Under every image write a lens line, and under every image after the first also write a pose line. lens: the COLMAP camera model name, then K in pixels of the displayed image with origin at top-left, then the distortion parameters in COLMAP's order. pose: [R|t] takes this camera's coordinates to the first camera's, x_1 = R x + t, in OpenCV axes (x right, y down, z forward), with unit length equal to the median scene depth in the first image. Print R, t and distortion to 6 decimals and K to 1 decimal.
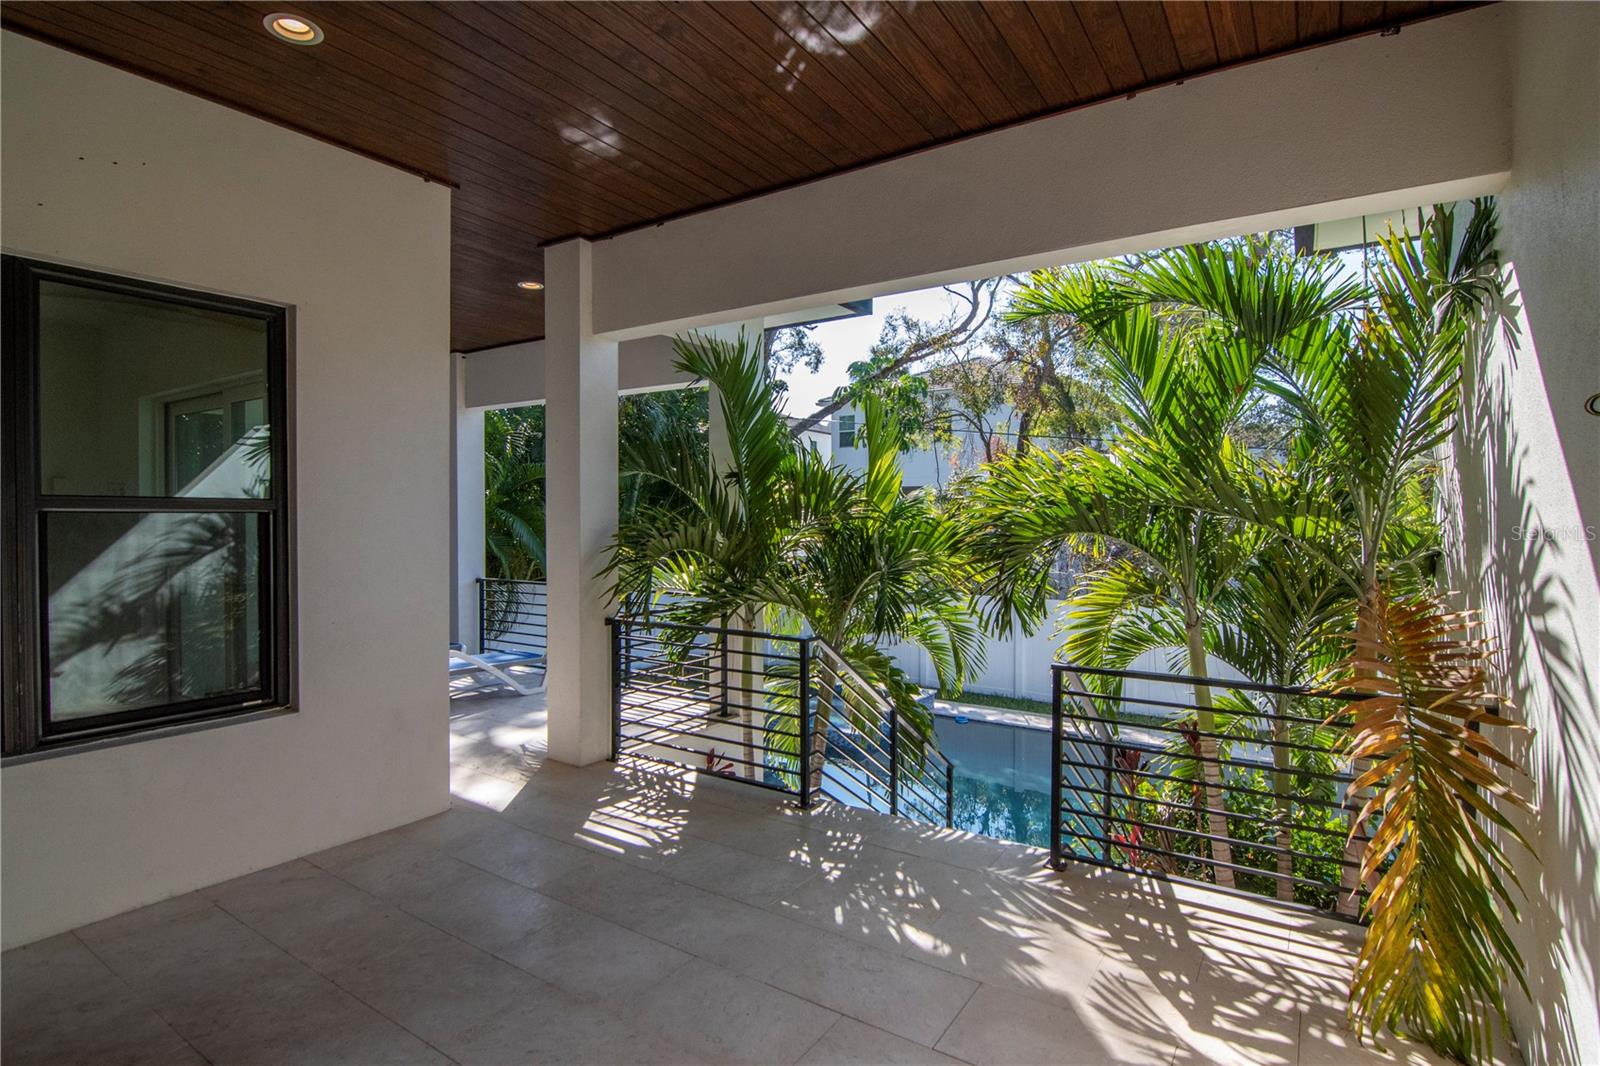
lens RADIAL K [[792.0, 0, 800.0], [0, 792.0, 533.0], [0, 0, 1]] dist [-0.014062, -0.000222]
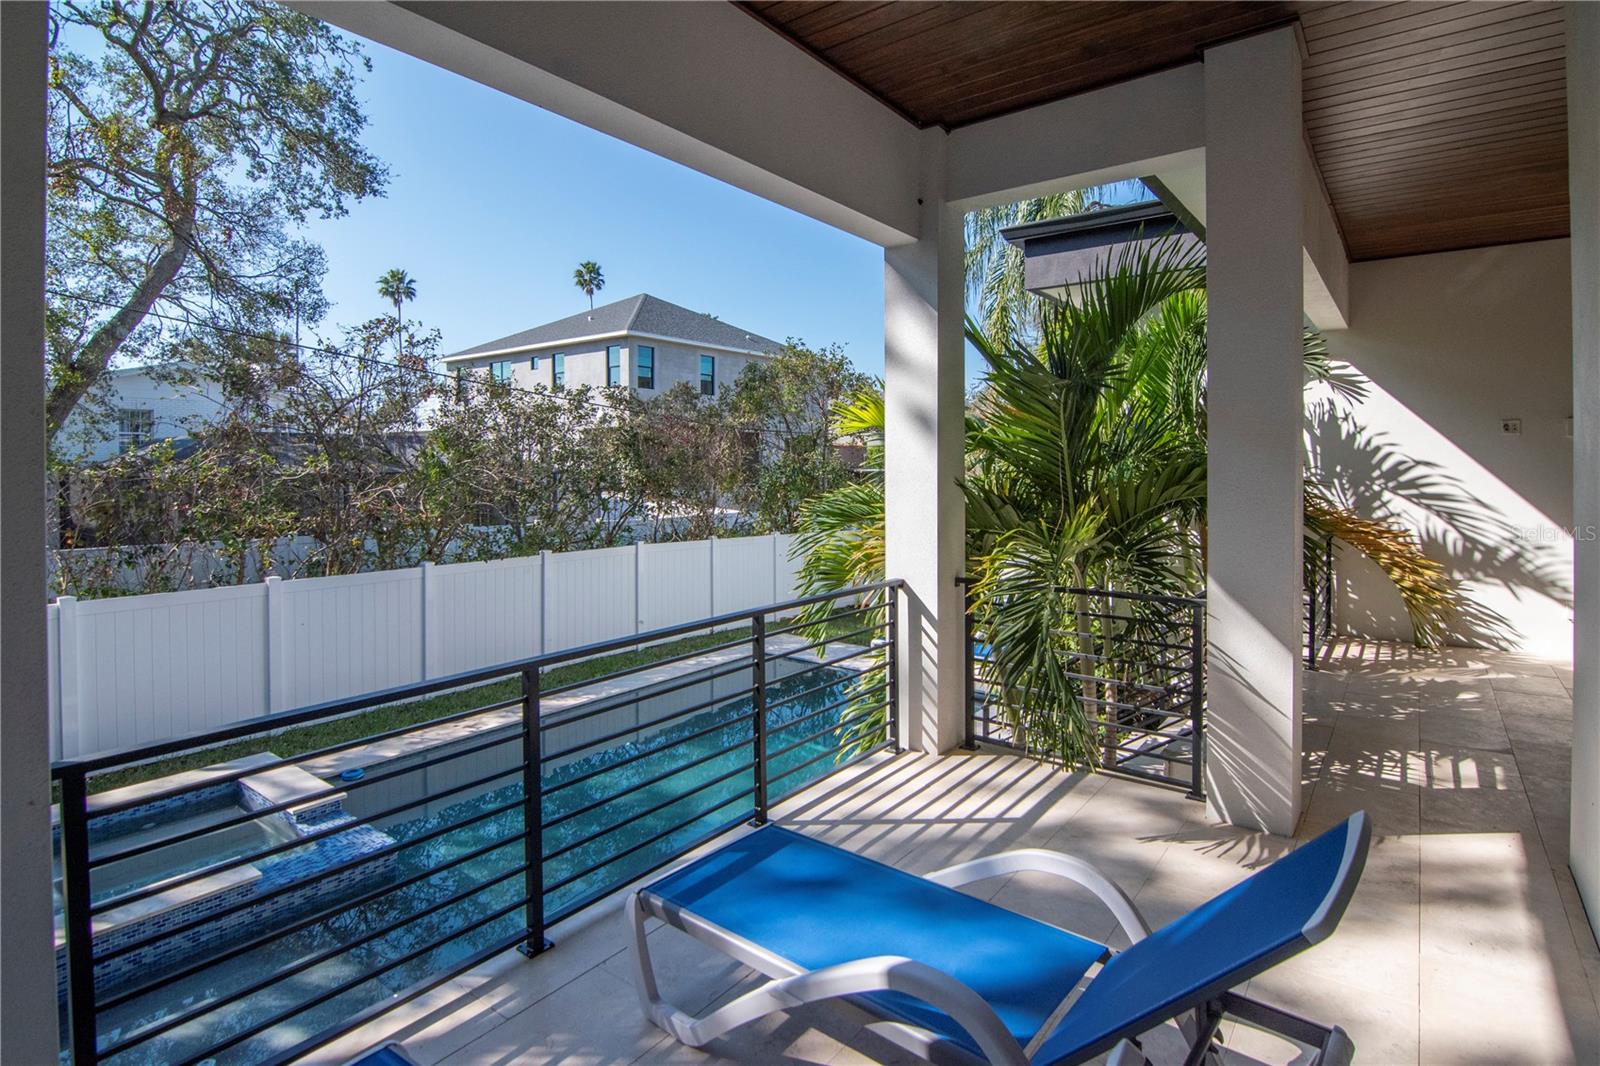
lens RADIAL K [[792.0, 0, 800.0], [0, 792.0, 533.0], [0, 0, 1]] dist [-0.014062, -0.000222]
pose [[0.069477, -0.082948, 0.994129, -1.149727], [0.028564, 0.996294, 0.081132, -0.024697], [-0.997175, 0.022759, 0.071589, 1.621667]]
